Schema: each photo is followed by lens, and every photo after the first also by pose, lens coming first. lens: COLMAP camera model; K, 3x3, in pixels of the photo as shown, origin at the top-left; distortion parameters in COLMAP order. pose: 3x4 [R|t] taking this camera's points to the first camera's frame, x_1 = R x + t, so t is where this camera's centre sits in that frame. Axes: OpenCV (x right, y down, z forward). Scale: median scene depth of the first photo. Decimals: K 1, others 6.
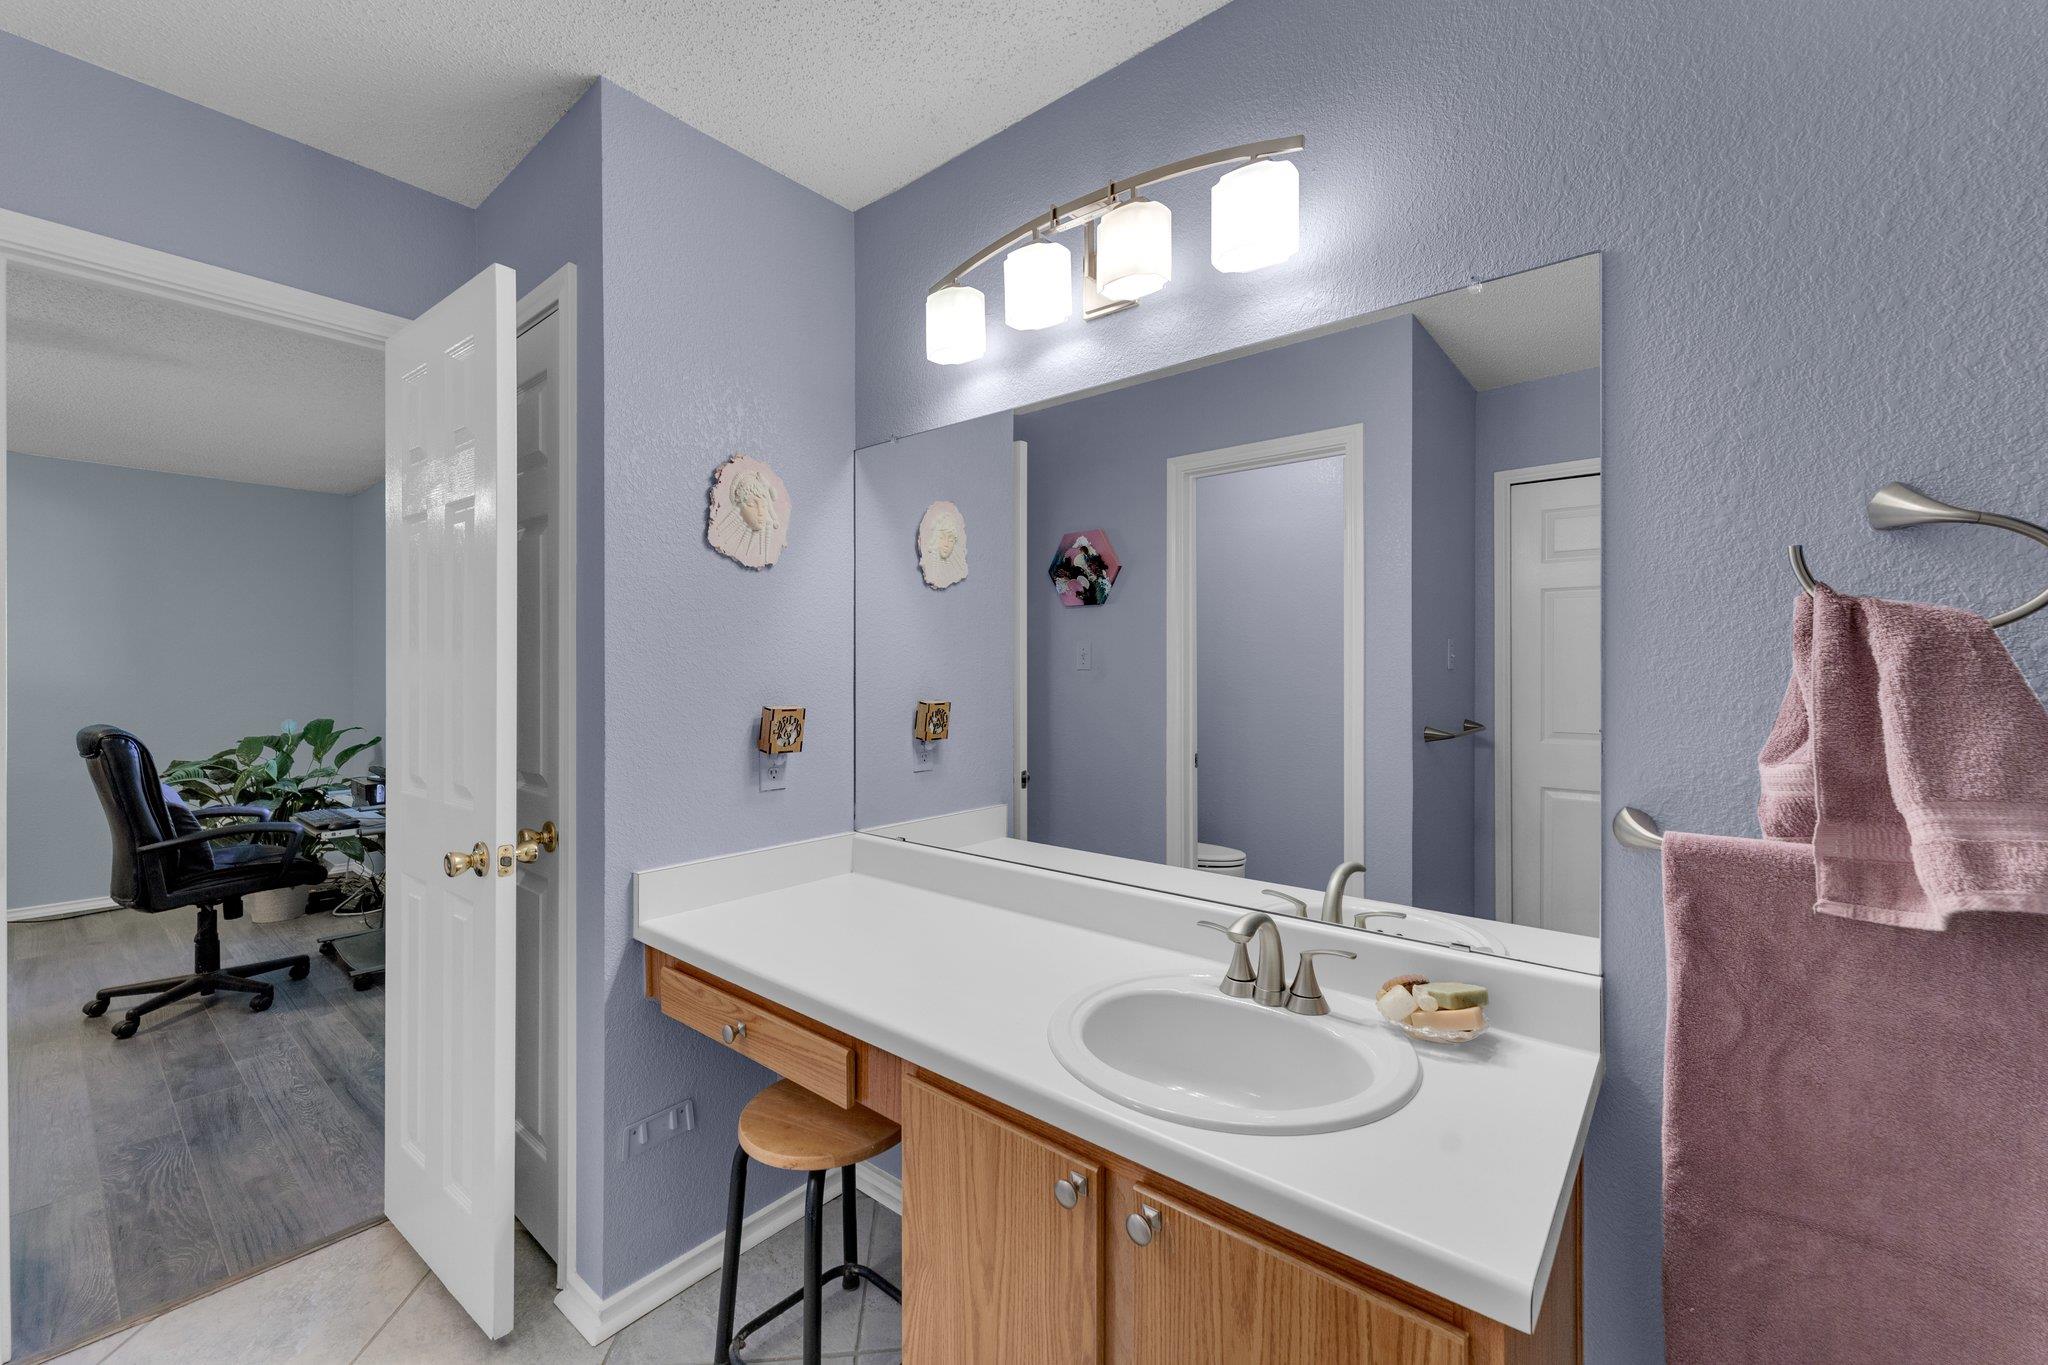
lens RADIAL K [[826.4, 0, 1019.5], [0, 826.4, 670.4], [0, 0, 1]] dist [-0.000446, 0.000105]
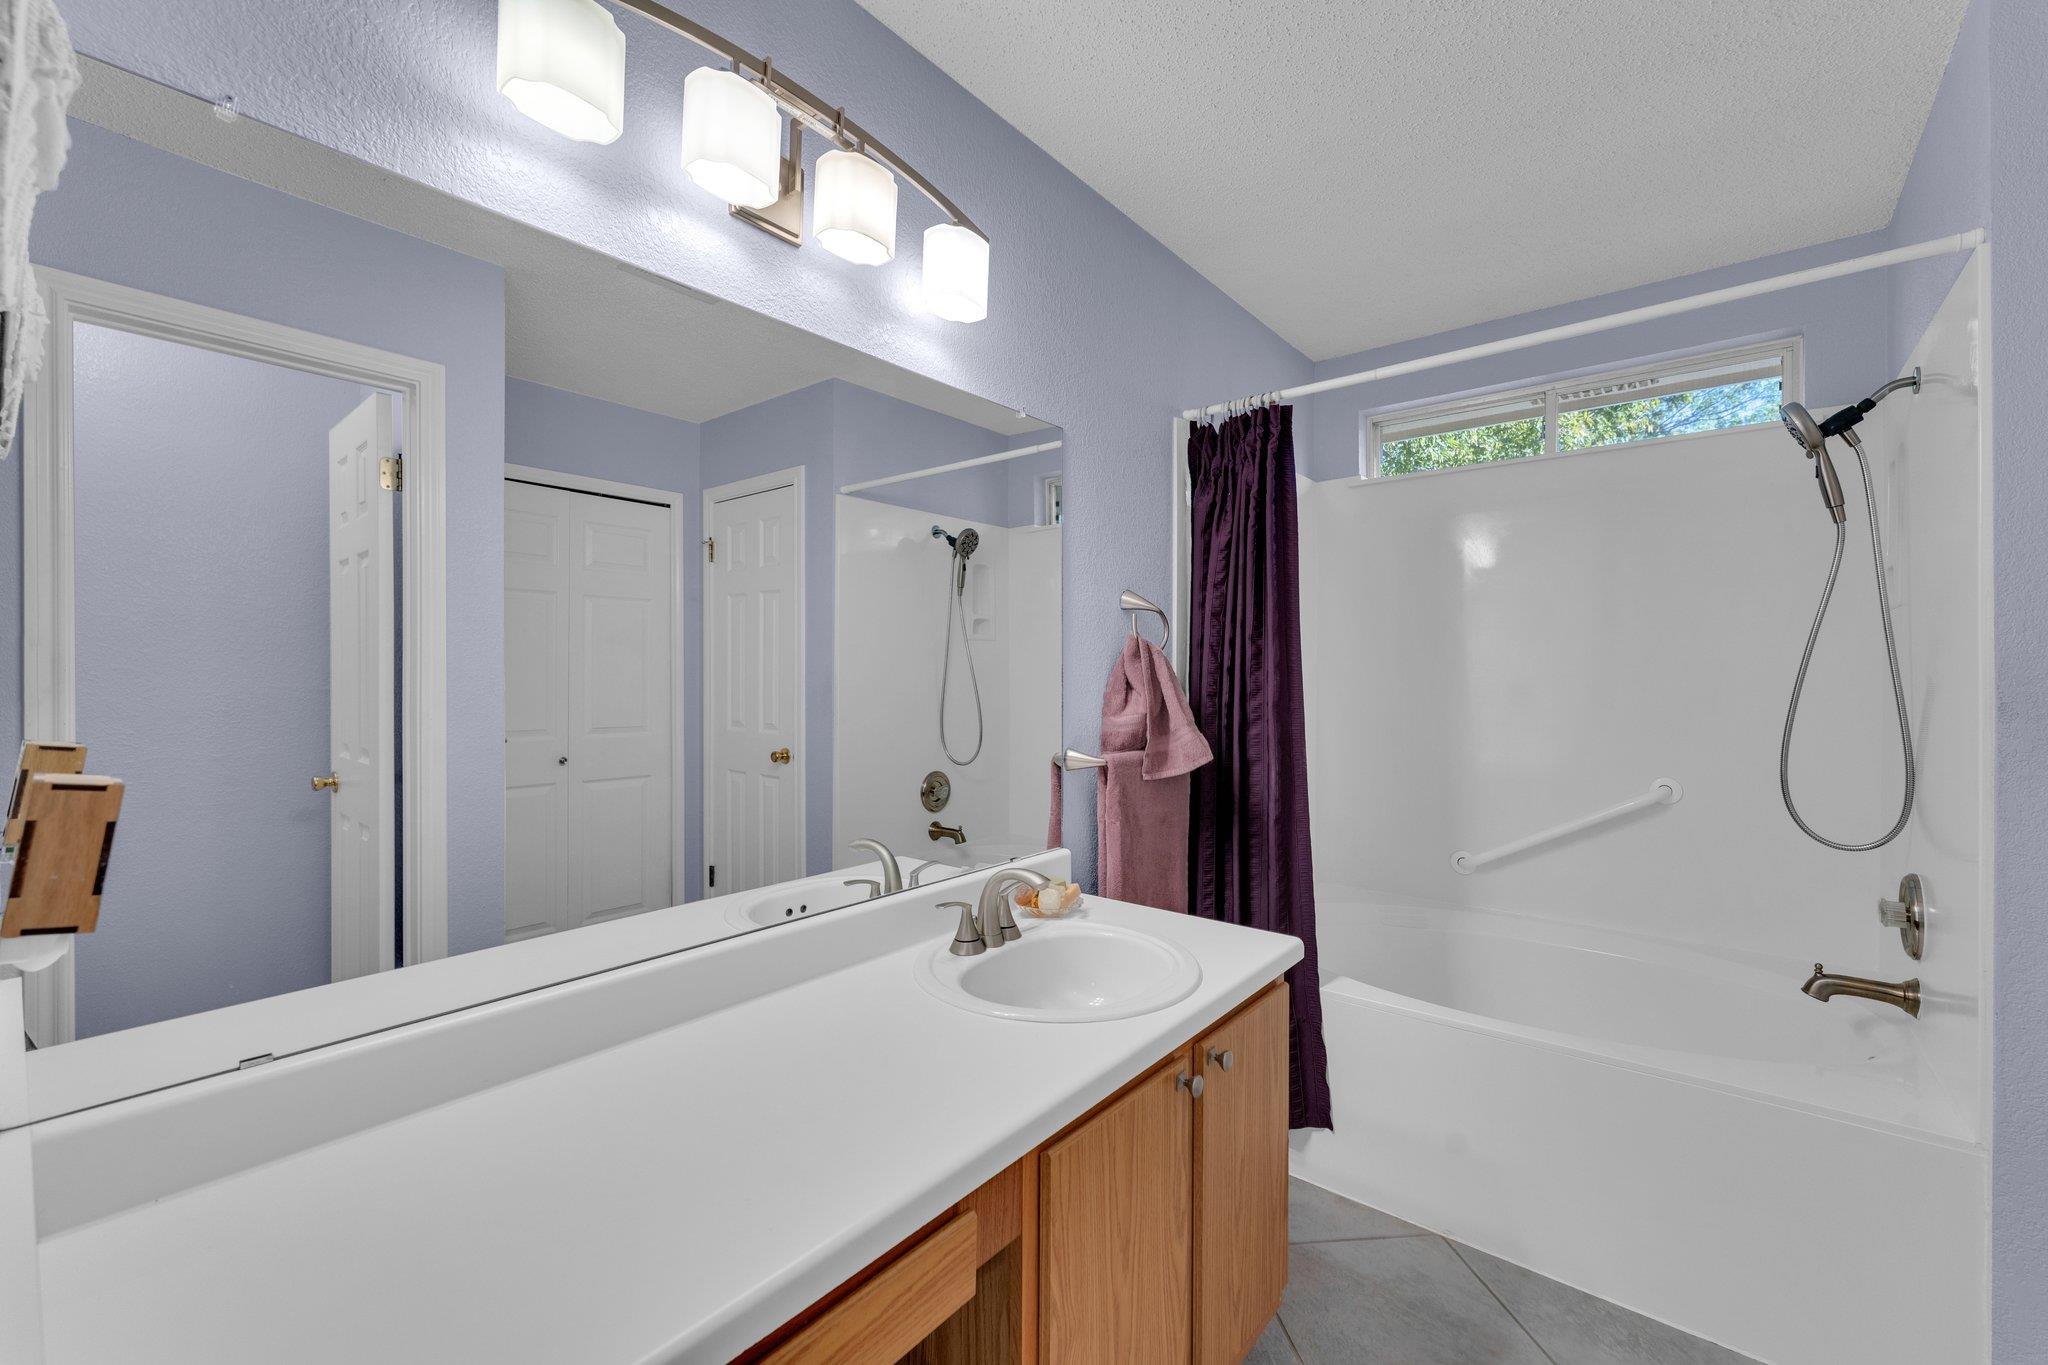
lens RADIAL K [[826.4, 0, 1019.5], [0, 826.4, 670.4], [0, 0, 1]] dist [-0.000446, 0.000105]
pose [[0.016247, -0.004572, 0.999858, -1.074392], [0.004883, 0.999978, 0.004493, -0.011032], [-0.999856, 0.004809, 0.016269, 1.106538]]
